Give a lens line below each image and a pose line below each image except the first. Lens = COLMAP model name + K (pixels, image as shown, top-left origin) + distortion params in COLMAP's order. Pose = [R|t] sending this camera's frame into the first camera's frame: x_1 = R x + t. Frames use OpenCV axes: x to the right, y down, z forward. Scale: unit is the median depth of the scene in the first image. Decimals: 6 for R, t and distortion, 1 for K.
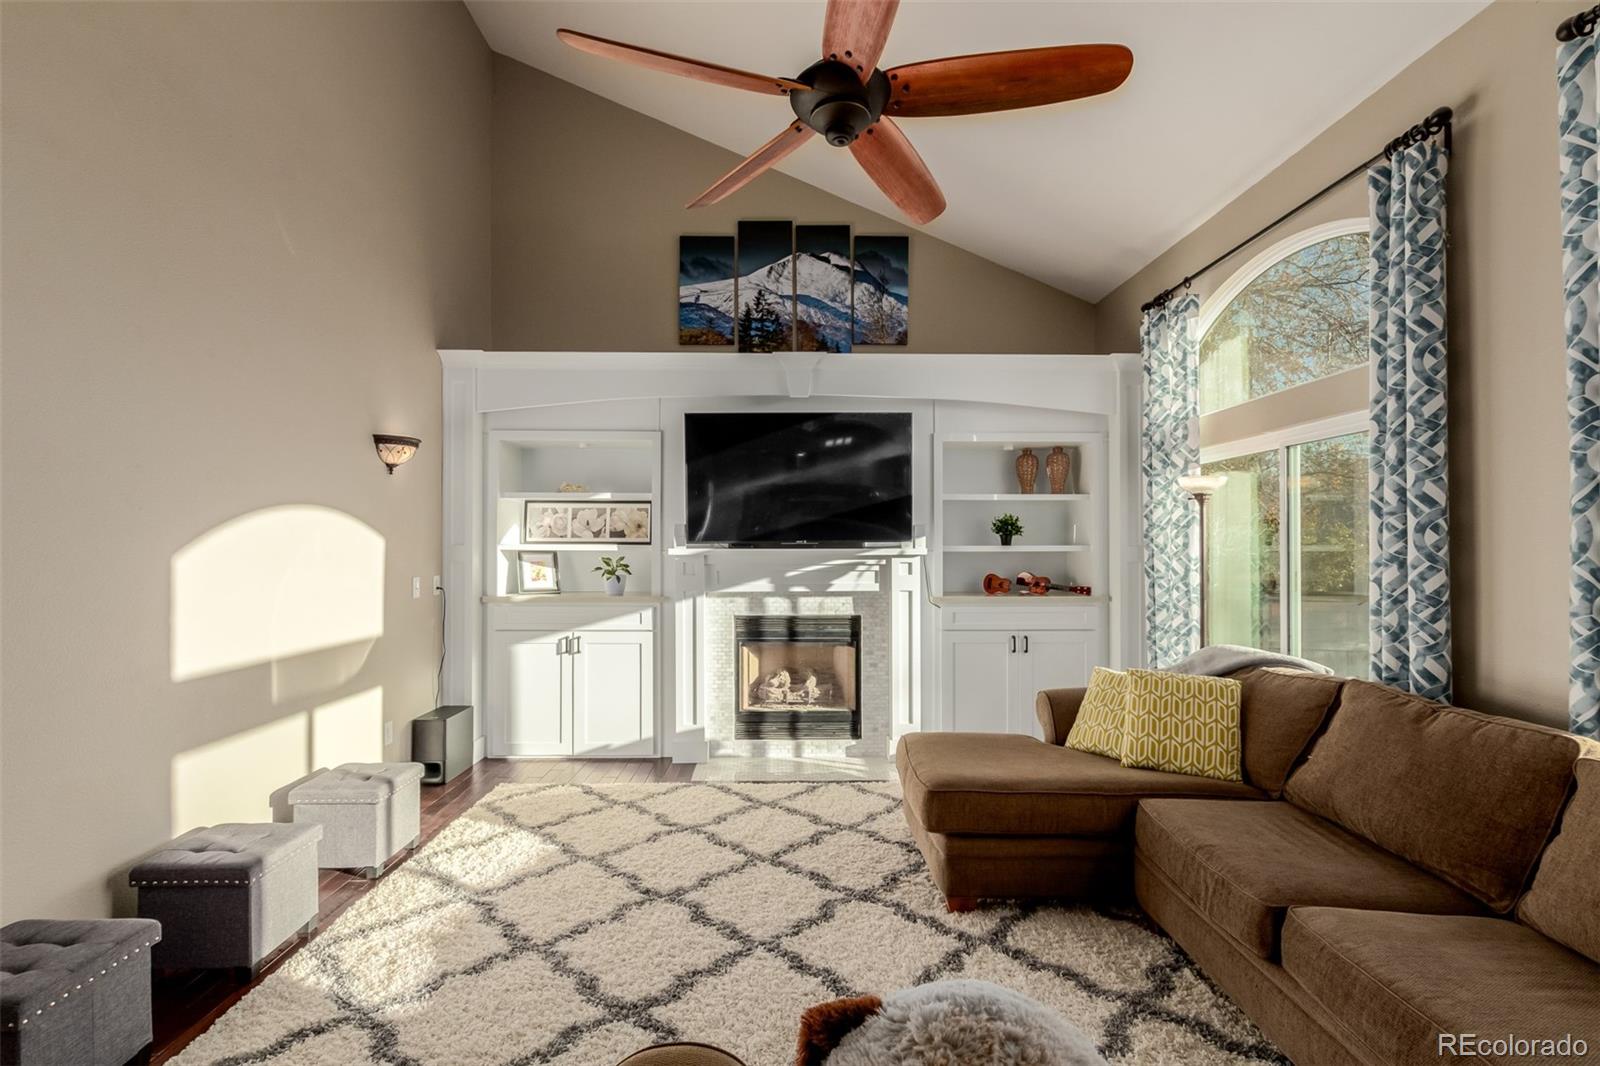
lens RADIAL K [[733.6, 0, 795.2], [0, 733.6, 542.6], [0, 0, 1]] dist [-0.000252, 0.000278]
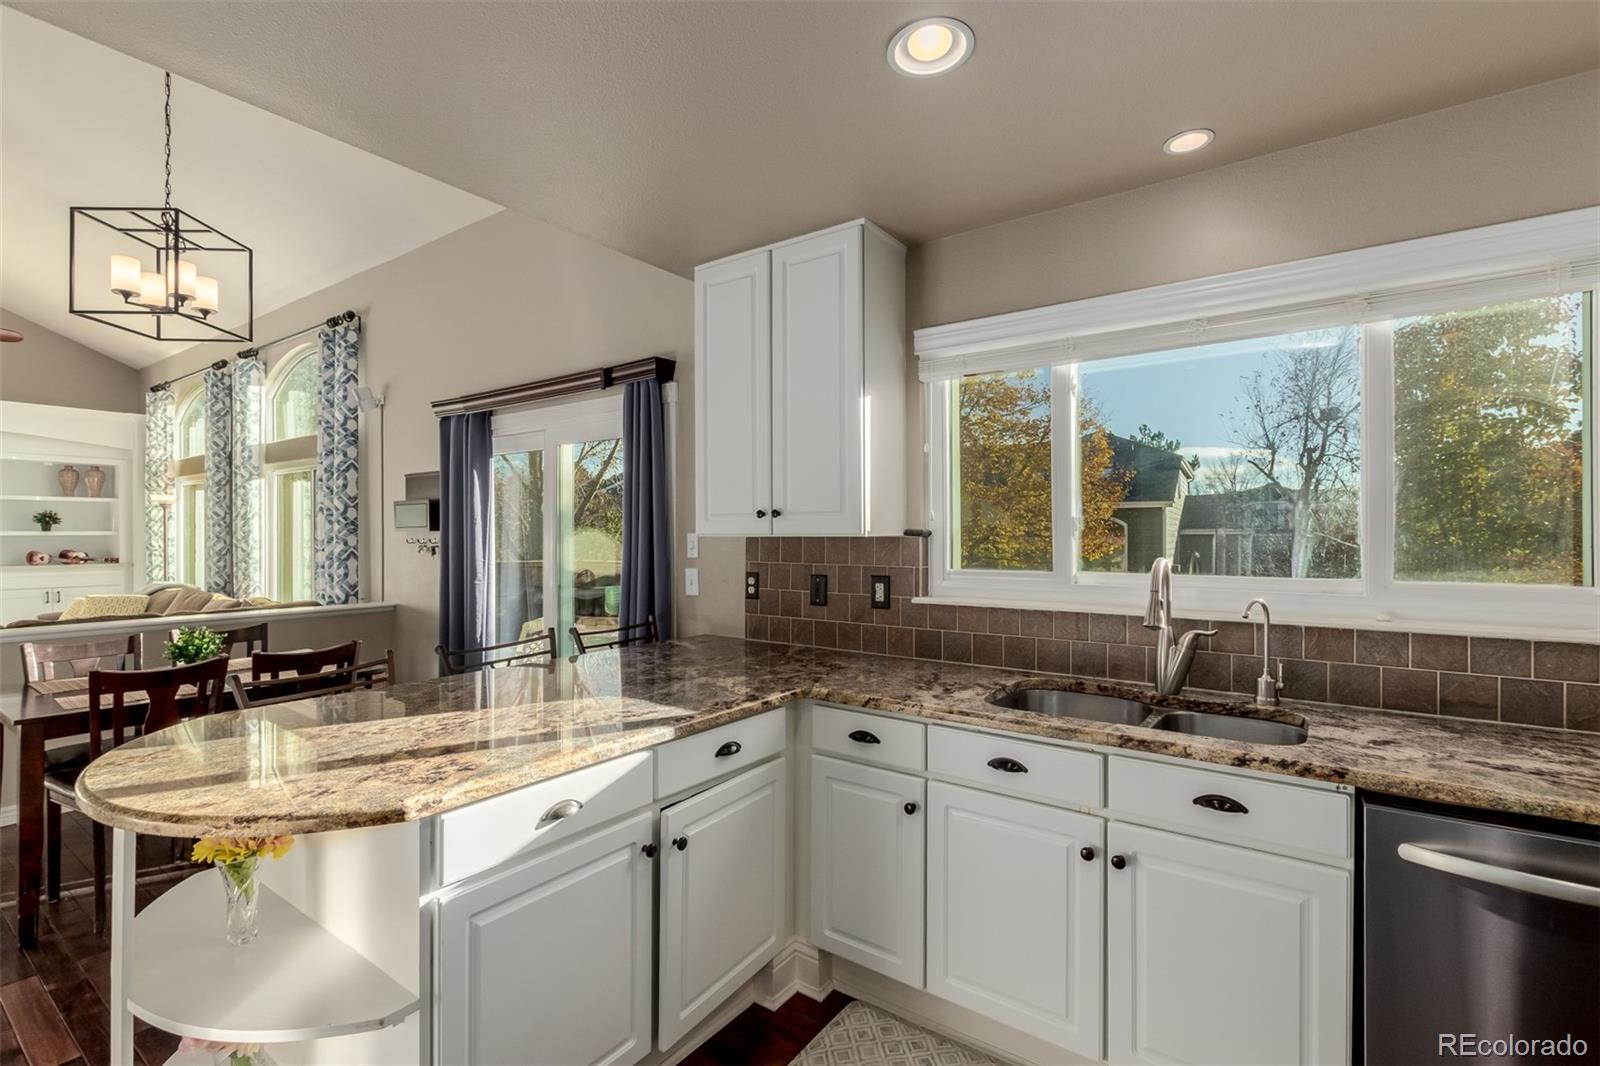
lens RADIAL K [[733.6, 0, 788.3], [0, 733.6, 535.9], [0, 0, 1]] dist [-0.000252, 0.000278]
pose [[0.615670, -0.000175, 0.788004, 0.051173], [-0.006316, 0.999967, 0.005156, -0.003811], [-0.787979, -0.008152, 0.615649, -1.133761]]
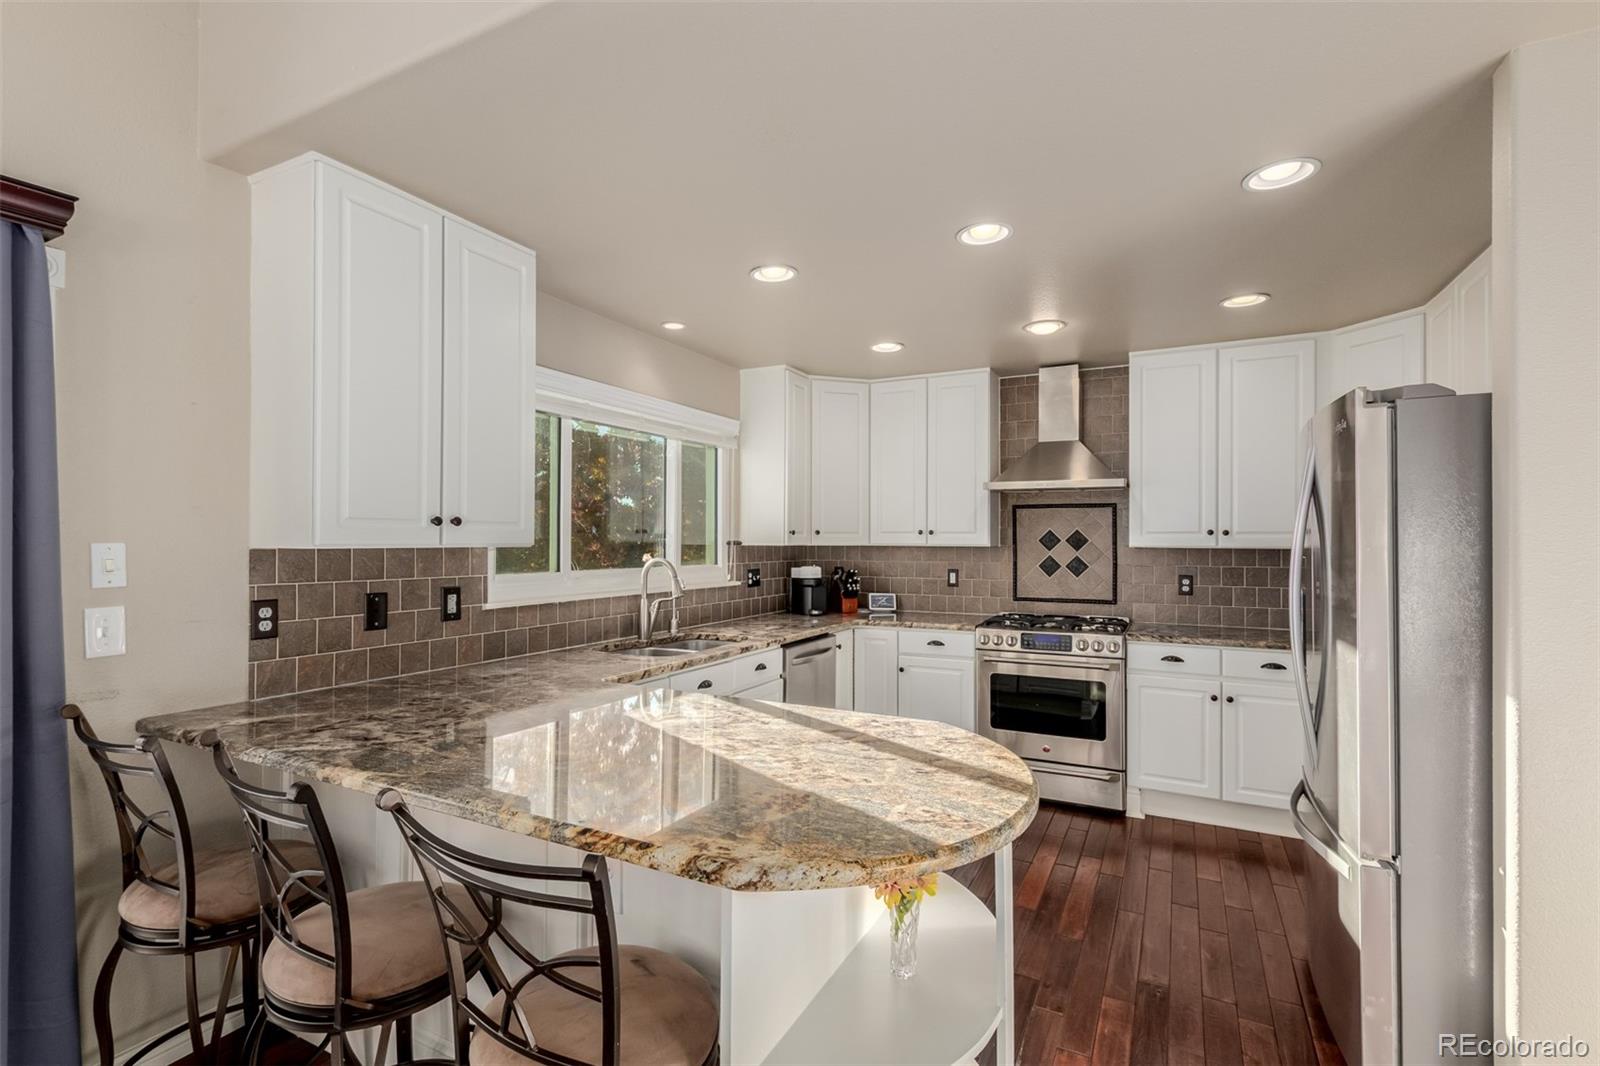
lens RADIAL K [[733.6, 0, 790.4], [0, 733.6, 535.6], [0, 0, 1]] dist [-0.000252, 0.000278]
pose [[-0.870572, 0.003626, 0.492028, 0.027462], [-0.004519, 0.999872, -0.015363, 0.009680], [-0.492021, -0.015598, -0.870444, 2.972611]]
